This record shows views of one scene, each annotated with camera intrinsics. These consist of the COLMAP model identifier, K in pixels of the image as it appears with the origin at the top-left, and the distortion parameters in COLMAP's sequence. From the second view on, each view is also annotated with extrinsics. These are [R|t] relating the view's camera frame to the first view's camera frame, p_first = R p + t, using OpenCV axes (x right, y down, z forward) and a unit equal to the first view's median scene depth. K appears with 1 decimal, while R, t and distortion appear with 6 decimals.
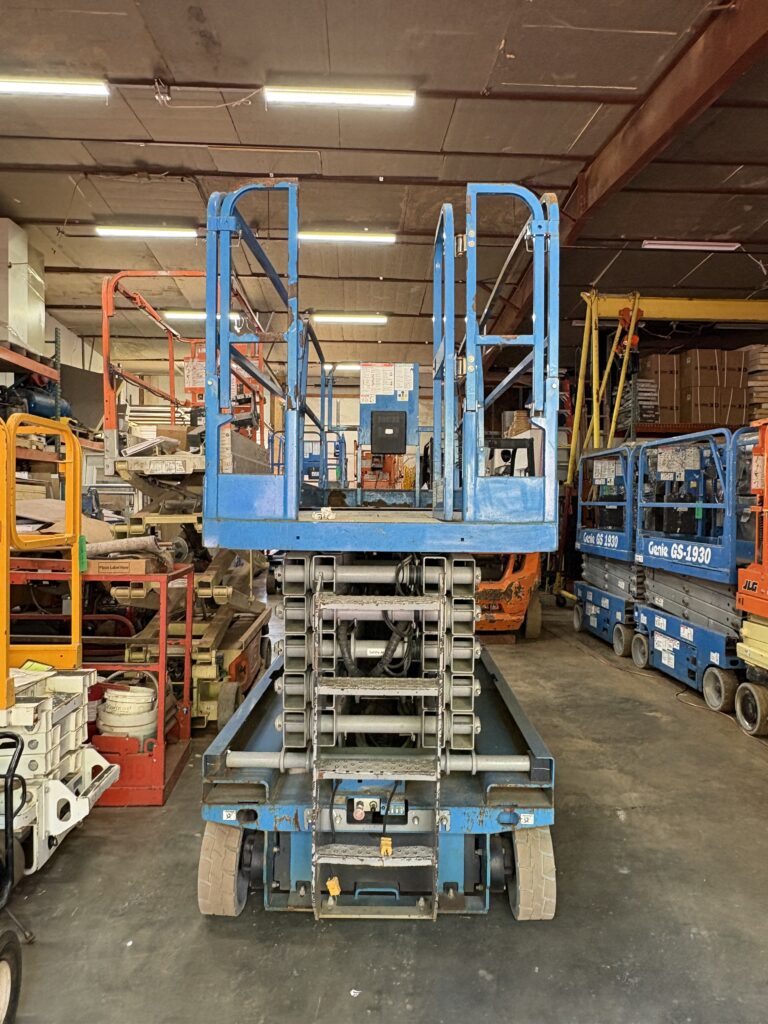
lens RADIAL K [[742.0, 0, 384.1], [0, 742.0, 511.1], [0, 0, 1]] dist [-0.000314, 0.000152]
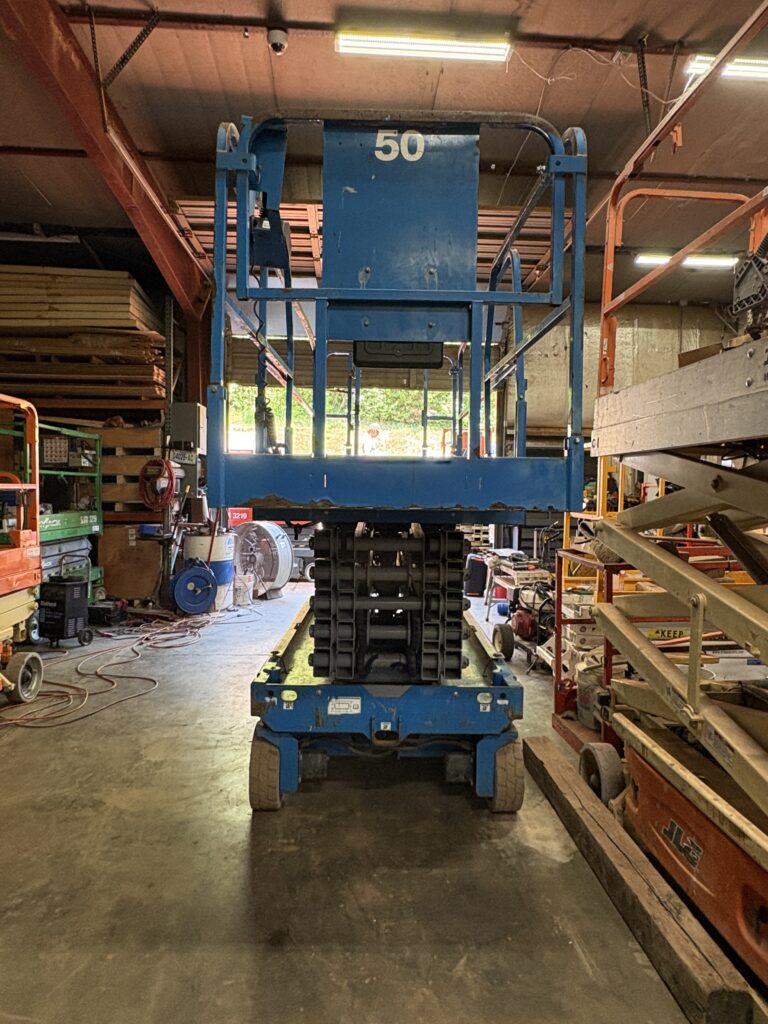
lens RADIAL K [[652.2, 0, 384.8], [0, 652.2, 515.6], [0, 0, 1]] dist [0.008302, 0.001617]
pose [[-0.999232, -0.022819, -0.031849, 0.014387], [-0.024617, 0.998056, 0.057263, -0.013633], [0.030480, 0.058003, -0.997851, 0.892018]]
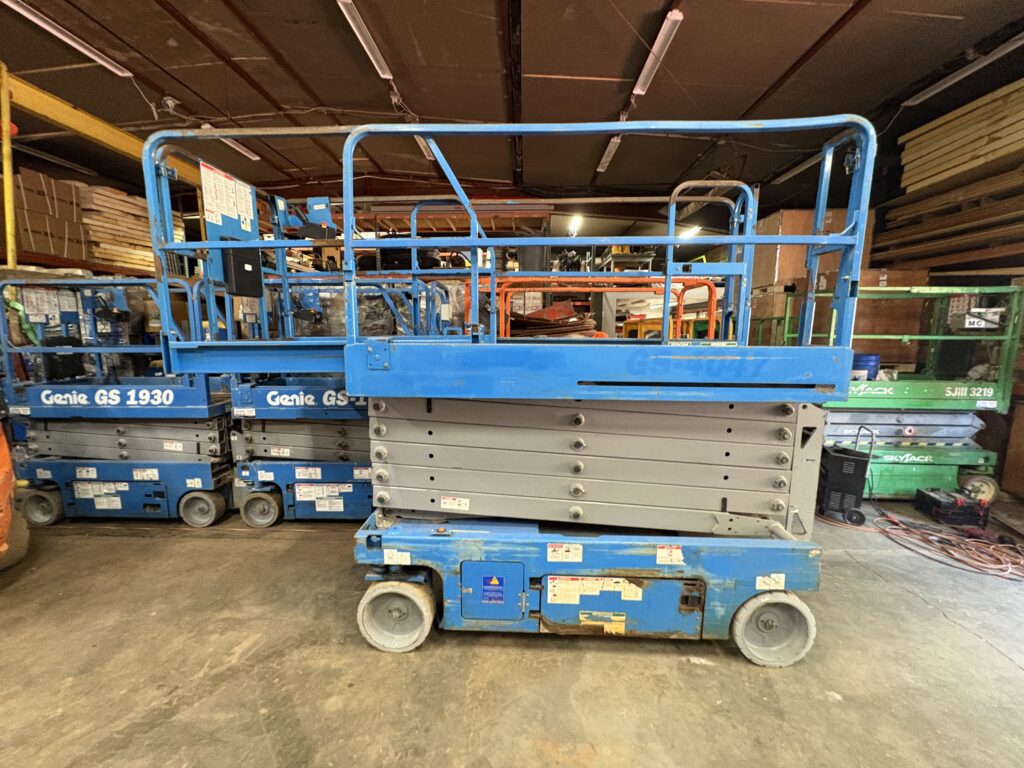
lens RADIAL K [[409.1, 0, 509.7], [0, 409.1, 384.0], [0, 0, 1]] dist [0.001453, 0.000077]
pose [[0.059090, -0.141996, 0.988102, -0.091479], [0.012118, 0.989861, 0.141524, -0.027456], [-0.998179, 0.003611, 0.060211, 0.513272]]
